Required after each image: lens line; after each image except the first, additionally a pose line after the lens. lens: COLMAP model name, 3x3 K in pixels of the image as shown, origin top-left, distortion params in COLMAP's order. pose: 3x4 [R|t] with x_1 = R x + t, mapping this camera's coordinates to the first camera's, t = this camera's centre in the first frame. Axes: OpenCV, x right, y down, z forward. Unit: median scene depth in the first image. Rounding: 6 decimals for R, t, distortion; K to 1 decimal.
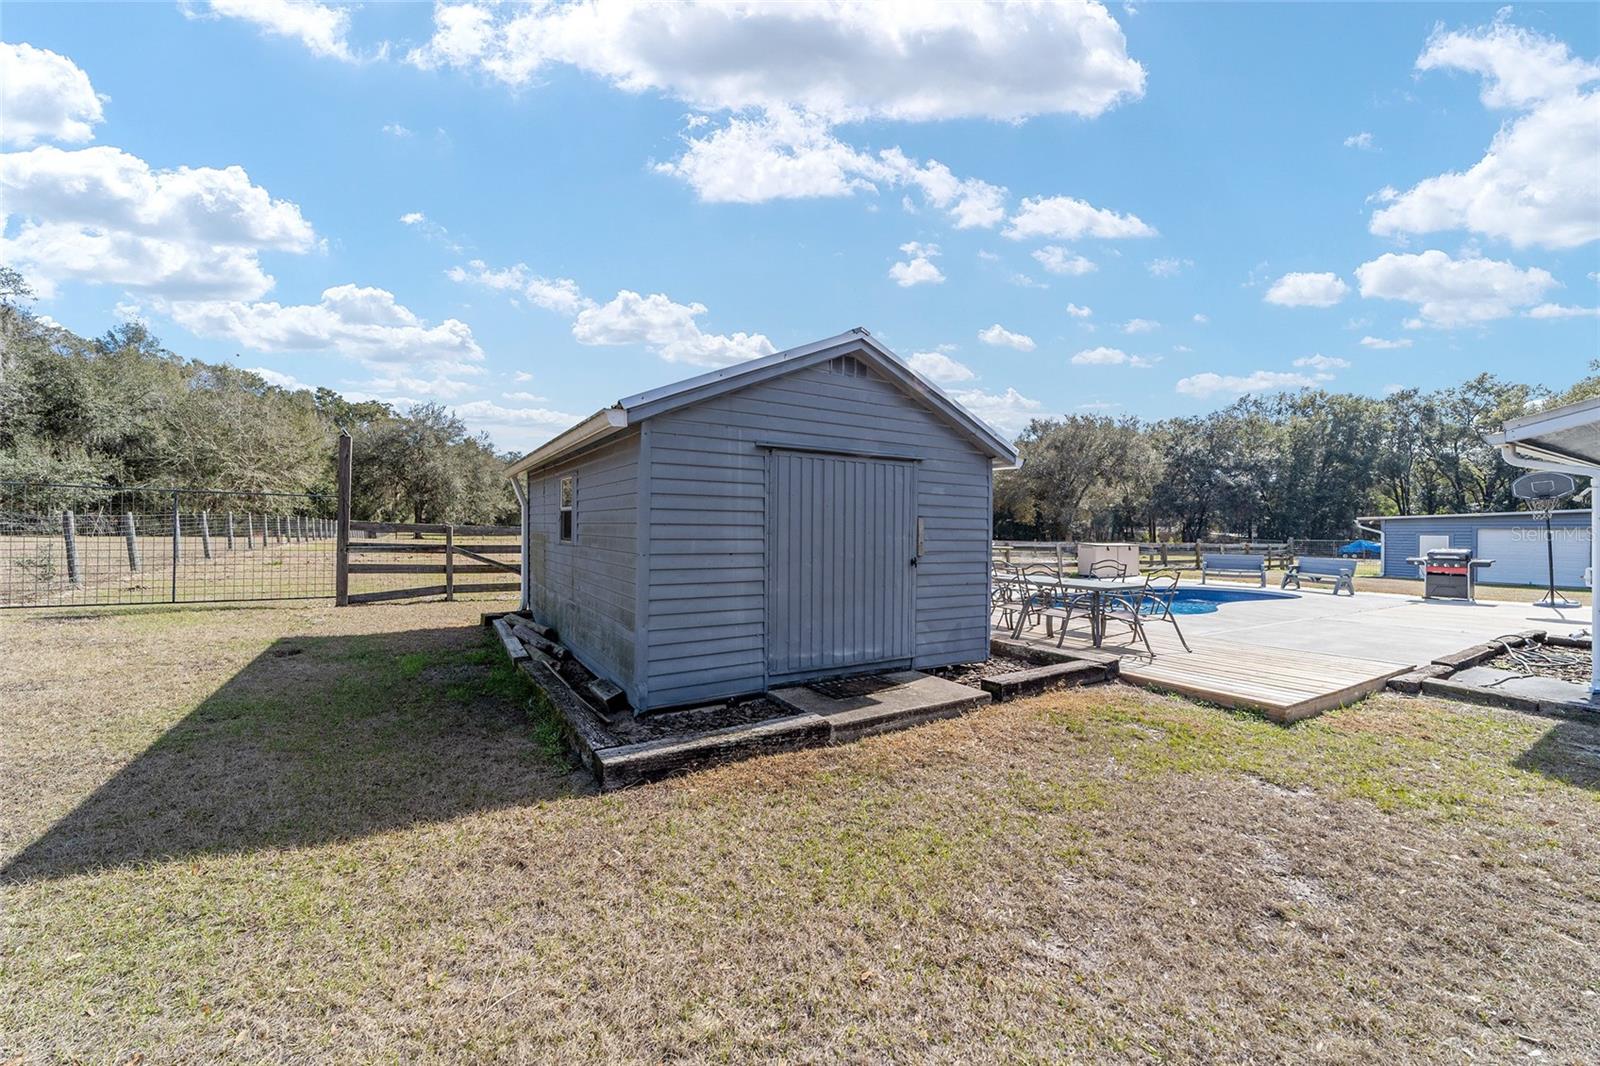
lens RADIAL K [[619.5, 0, 800.6], [0, 619.5, 522.8], [0, 0, 1]] dist [0.000615, 0.000142]
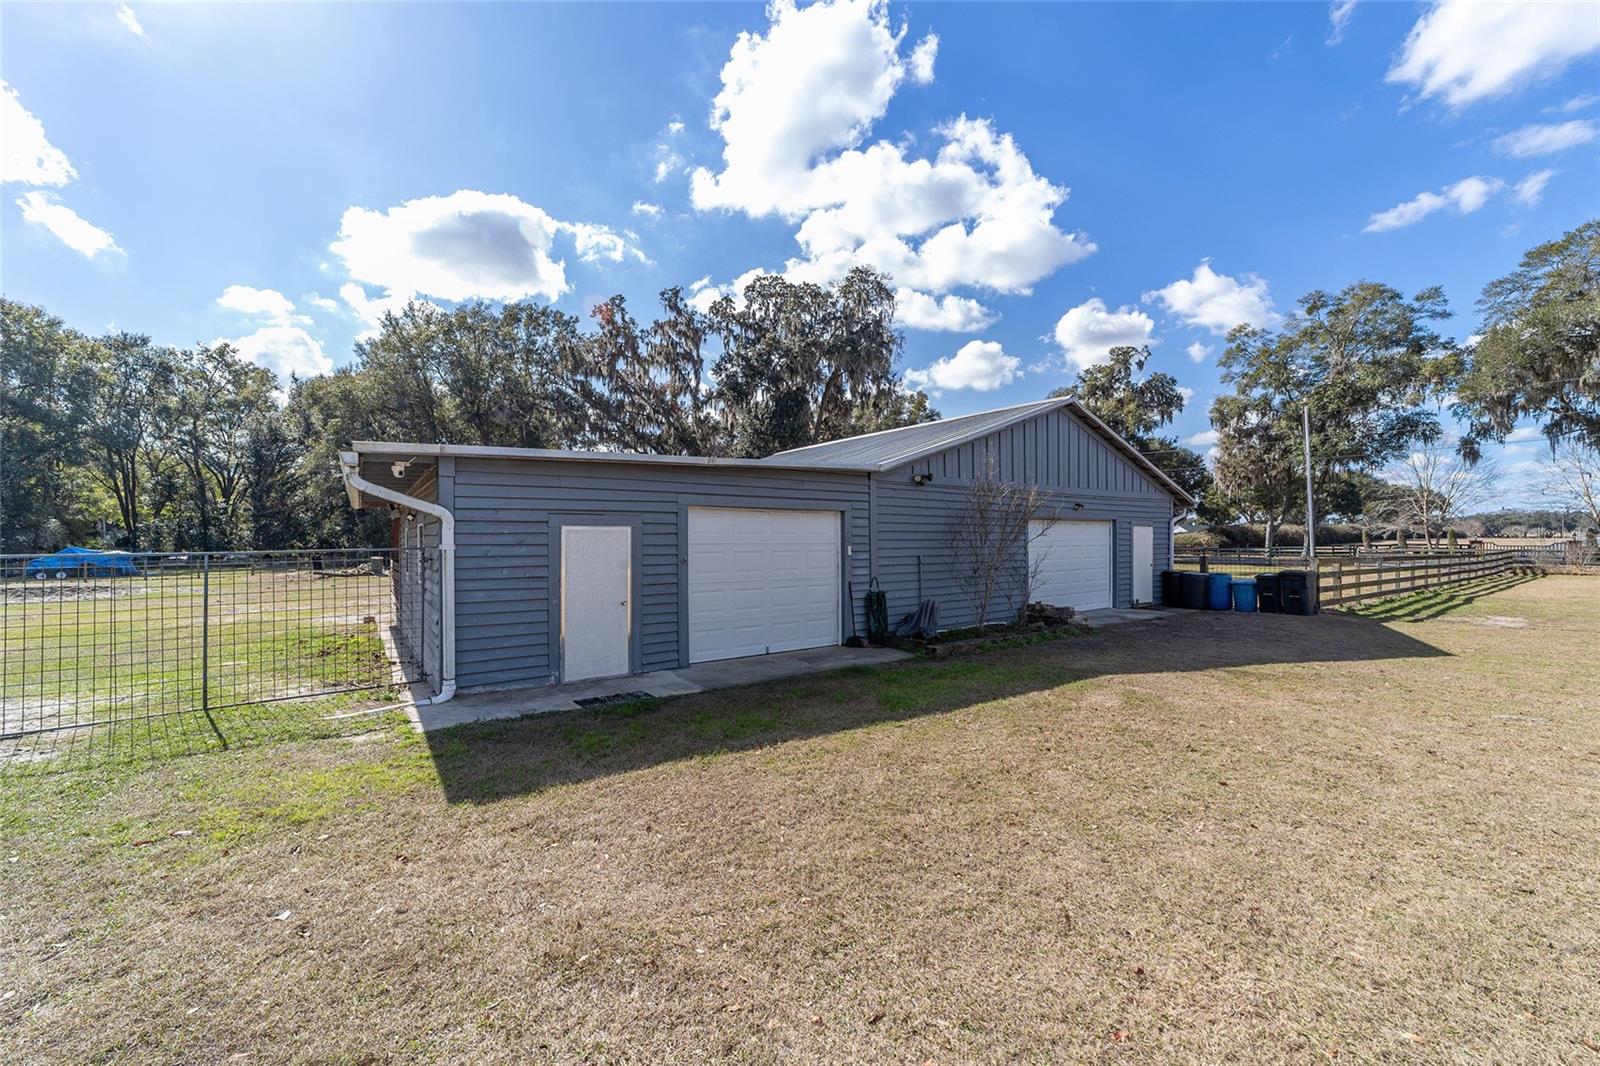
lens RADIAL K [[619.5, 0, 802.3], [0, 619.5, 528.5], [0, 0, 1]] dist [0.000615, 0.000142]
pose [[-0.065938, 0.003395, 0.997818, 0.232657], [-0.001855, 0.999992, -0.003525, 0.007771], [-0.997822, -0.002084, -0.065931, 0.295056]]
